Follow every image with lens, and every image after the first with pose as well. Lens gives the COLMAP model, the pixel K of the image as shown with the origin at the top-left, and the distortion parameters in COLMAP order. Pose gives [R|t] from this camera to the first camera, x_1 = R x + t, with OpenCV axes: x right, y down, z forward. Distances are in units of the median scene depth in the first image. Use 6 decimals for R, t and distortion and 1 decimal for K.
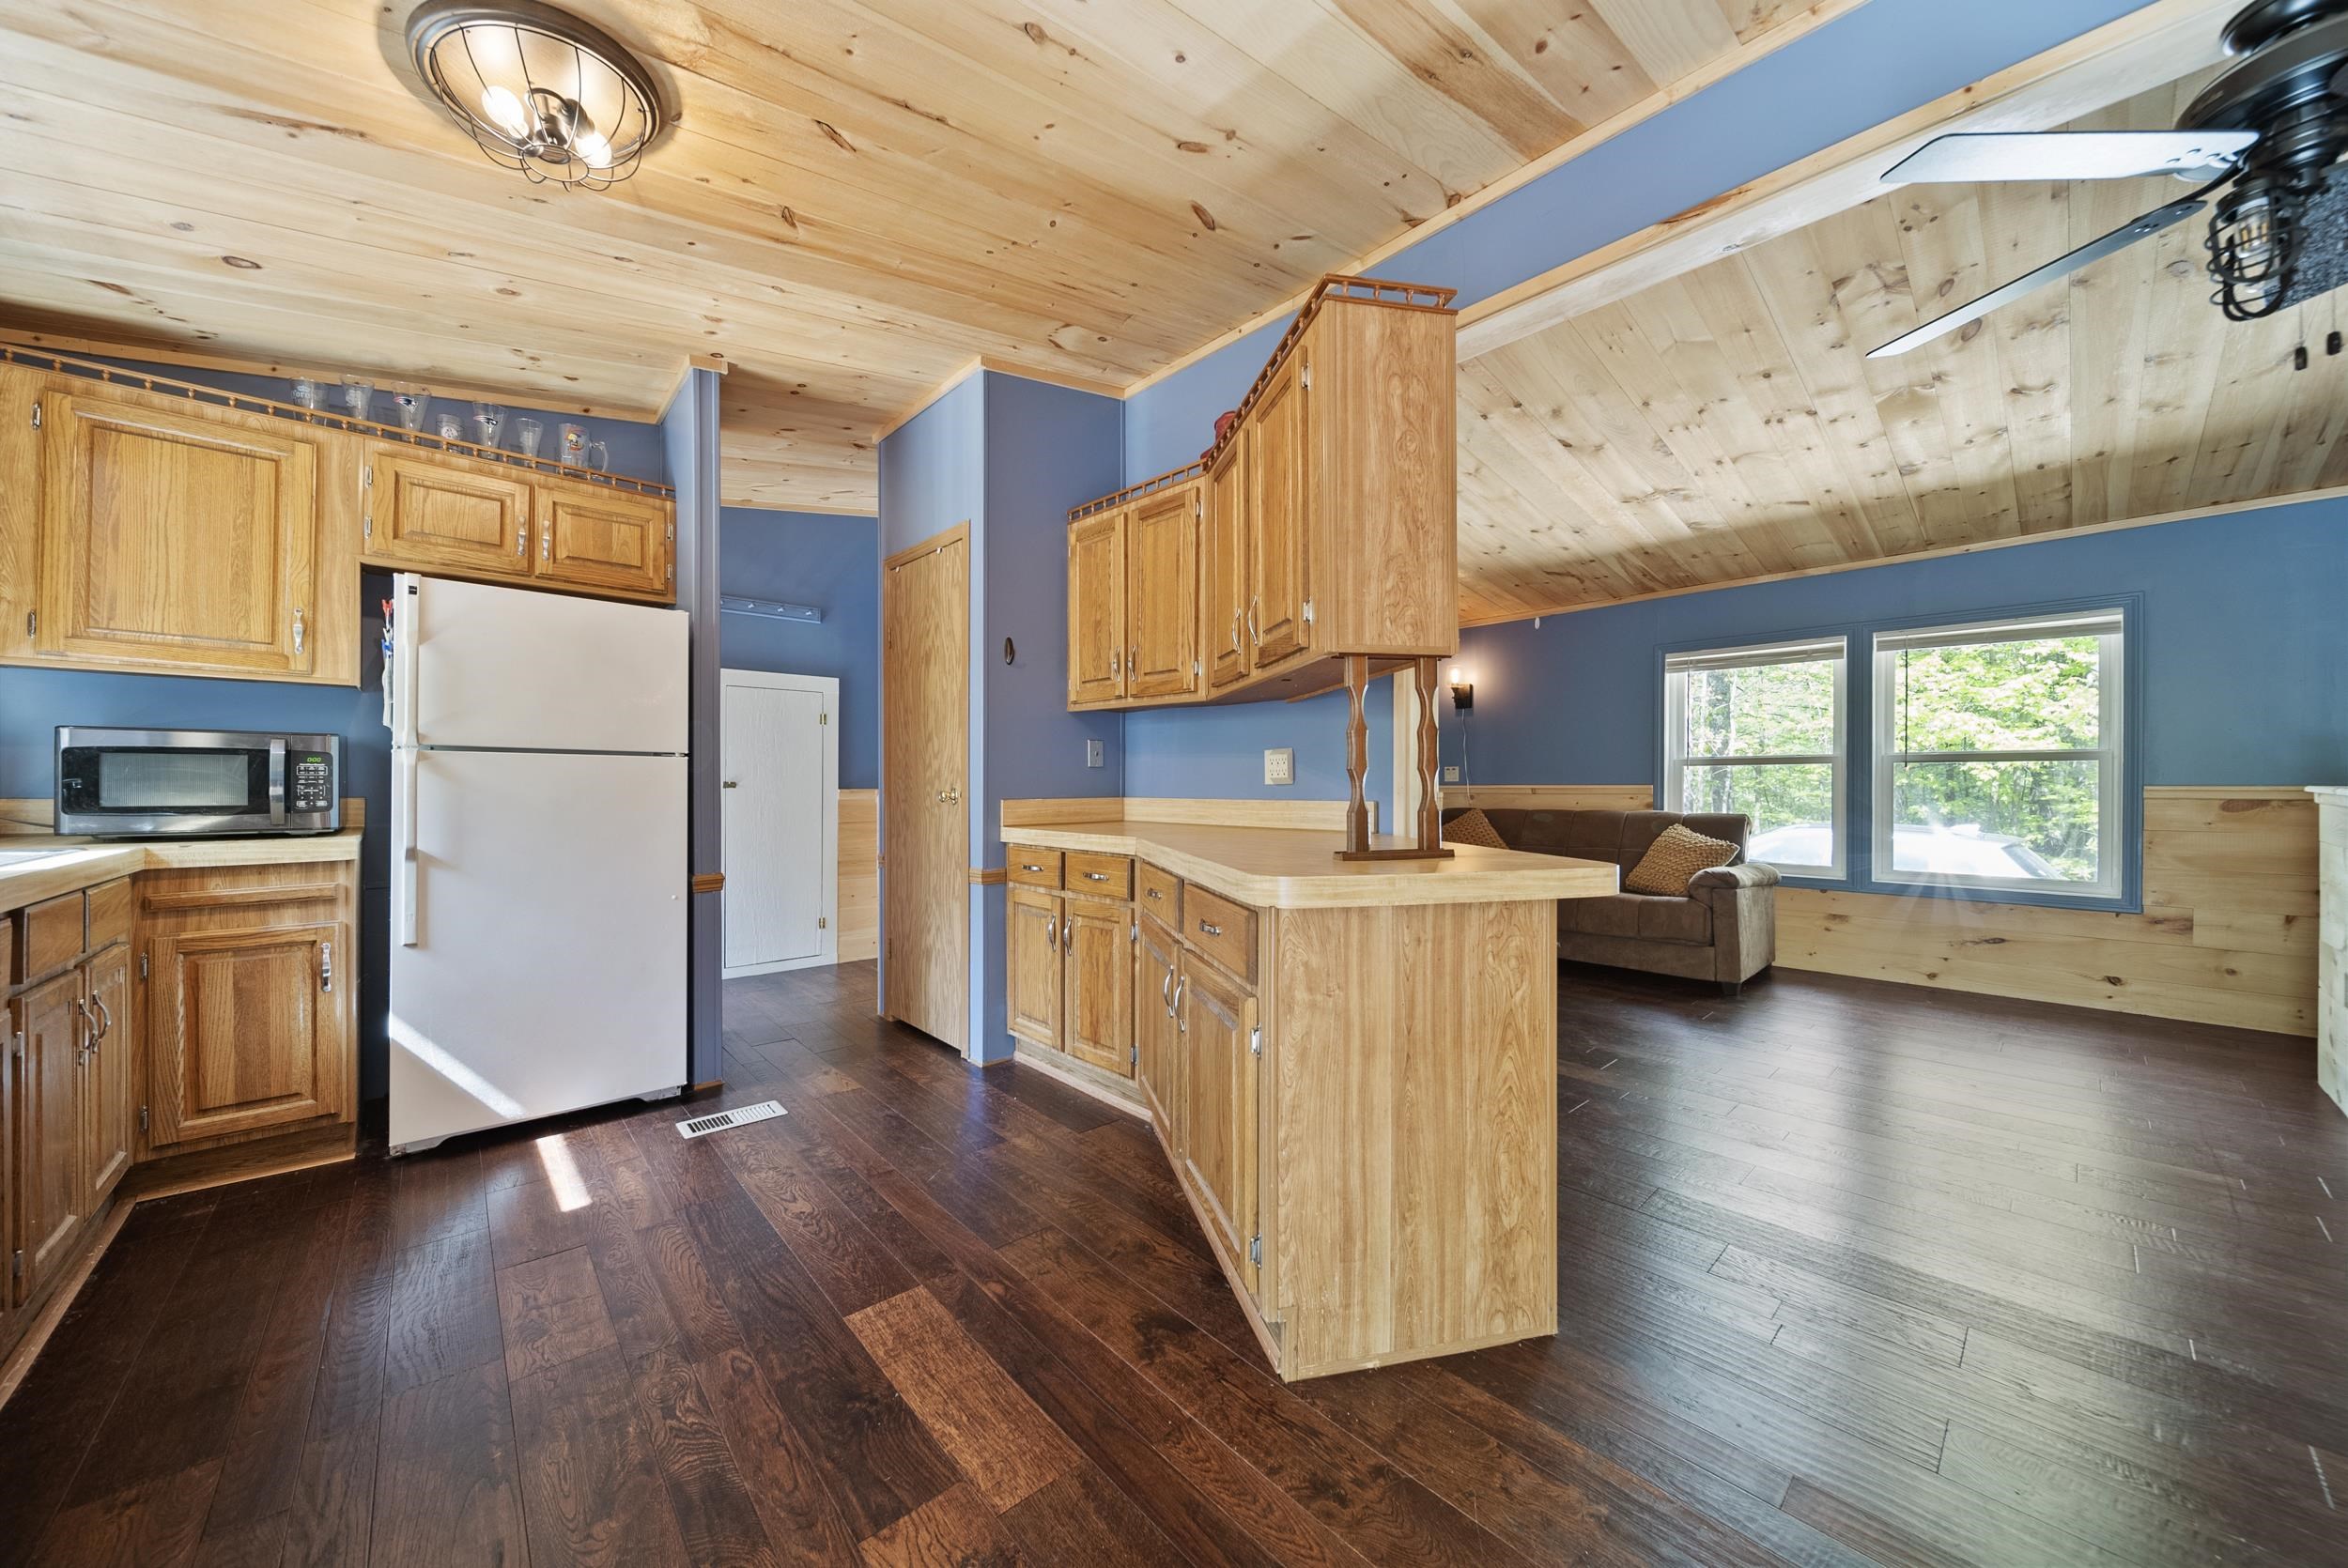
lens RADIAL K [[826.5, 0, 1175.7], [0, 826.5, 785.6], [0, 0, 1]] dist [0.001795, -0.002271]
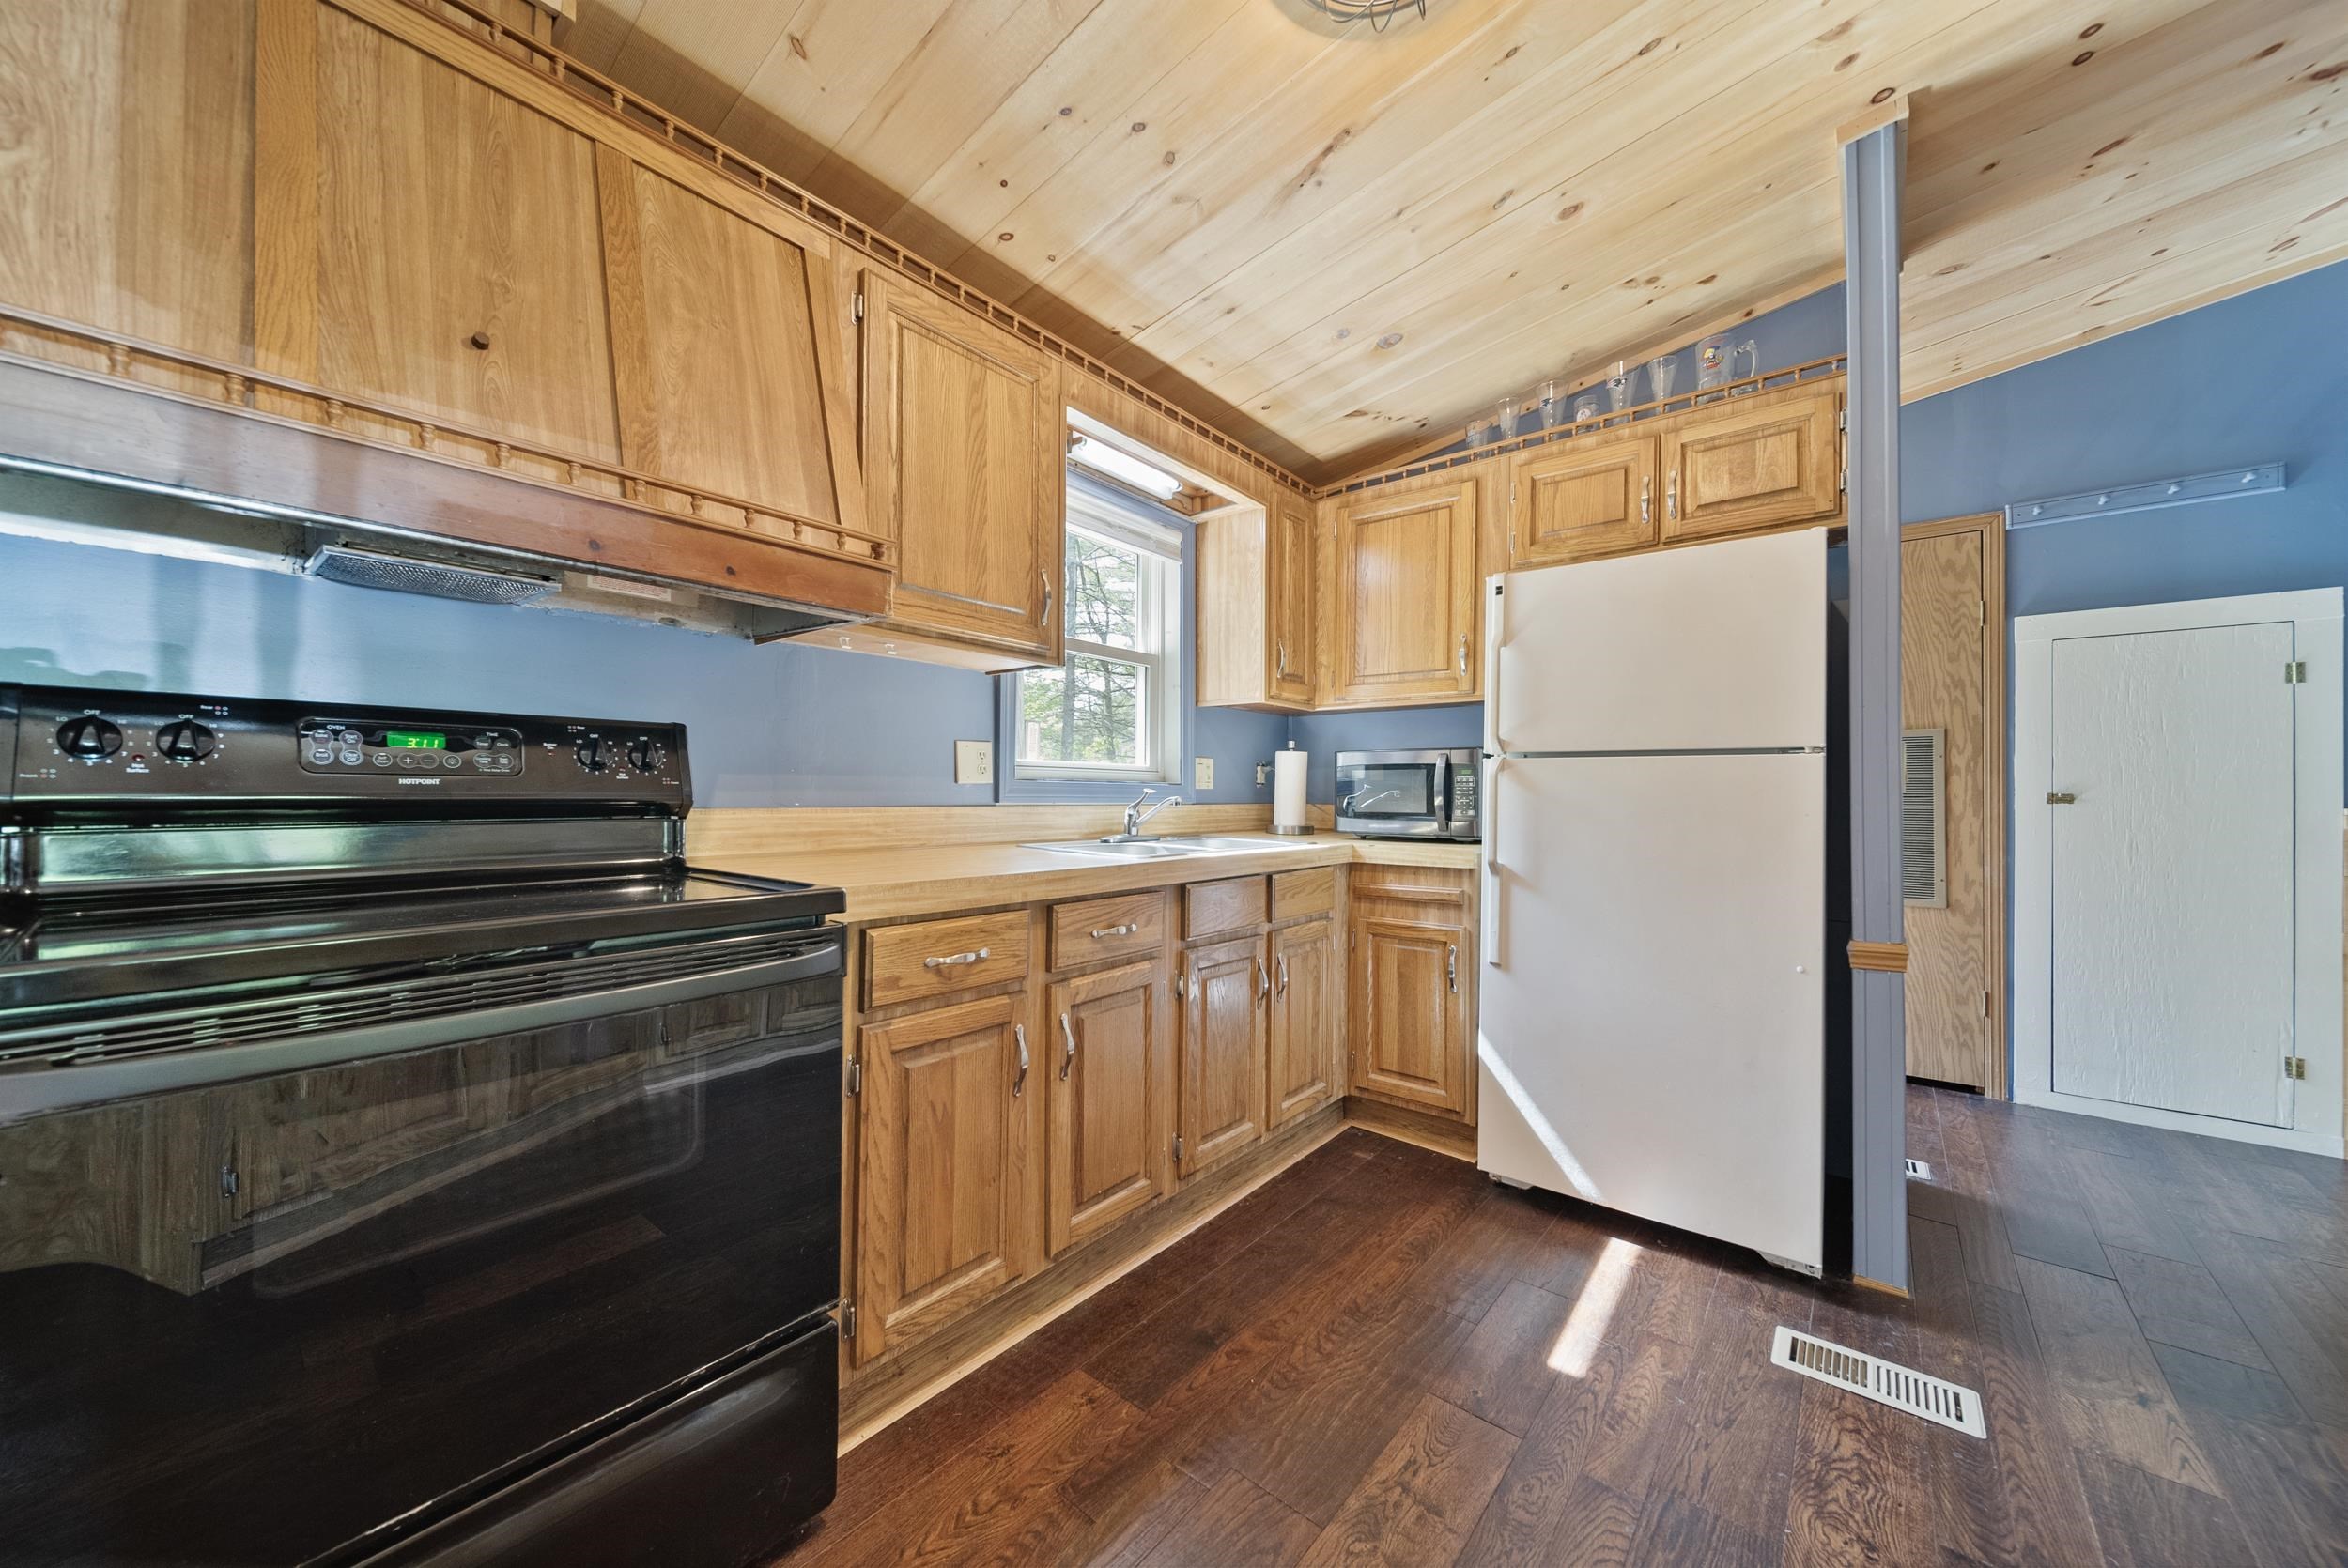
lens RADIAL K [[826.5, 0, 1175.7], [0, 826.5, 785.6], [0, 0, 1]] dist [0.001795, -0.002271]
pose [[0.141688, -0.009861, -0.989862, -0.046205], [-0.006276, 0.999921, -0.010860, 0.000734], [0.989891, 0.007751, 0.141615, 0.626612]]
